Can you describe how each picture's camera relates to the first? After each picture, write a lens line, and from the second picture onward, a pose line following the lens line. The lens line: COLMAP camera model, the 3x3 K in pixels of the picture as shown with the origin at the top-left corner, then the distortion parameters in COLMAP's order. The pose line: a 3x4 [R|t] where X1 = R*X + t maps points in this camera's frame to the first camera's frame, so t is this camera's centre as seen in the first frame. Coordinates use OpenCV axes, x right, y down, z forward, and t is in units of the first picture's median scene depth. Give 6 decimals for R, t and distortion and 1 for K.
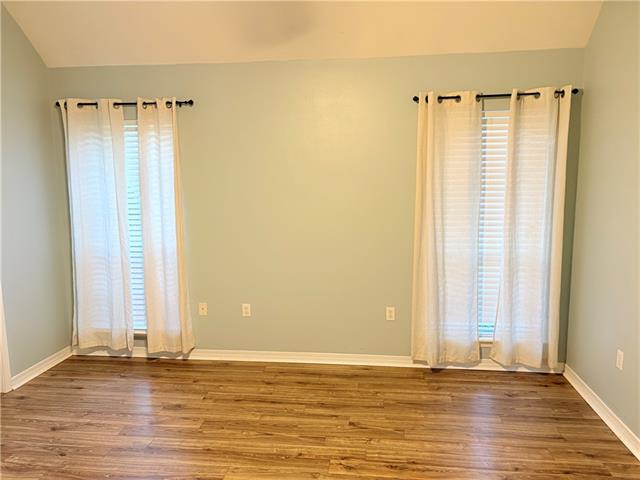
lens RADIAL K [[491.7, 0, 319.8], [0, 491.7, 227.5], [0, 0, 1]] dist [0.038062, -0.004377]
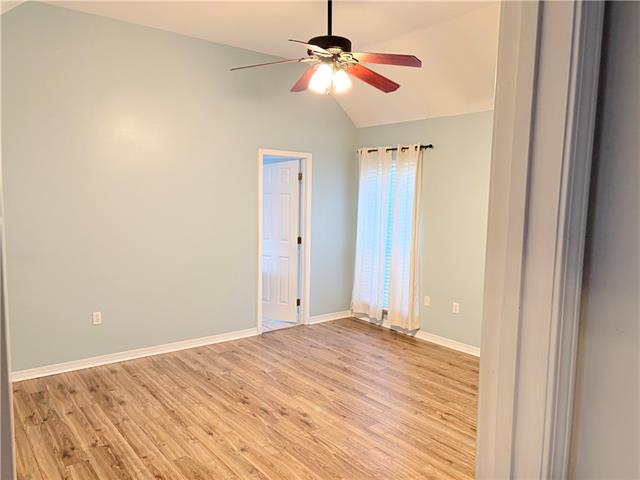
lens RADIAL K [[491.7, 0, 319.8], [0, 491.7, 227.5], [0, 0, 1]] dist [0.038062, -0.004377]
pose [[0.711658, 0.072204, -0.698806, 0.475134], [-0.103349, 0.994642, -0.002478, 0.003109], [0.694883, 0.073984, 0.715307, -0.156824]]
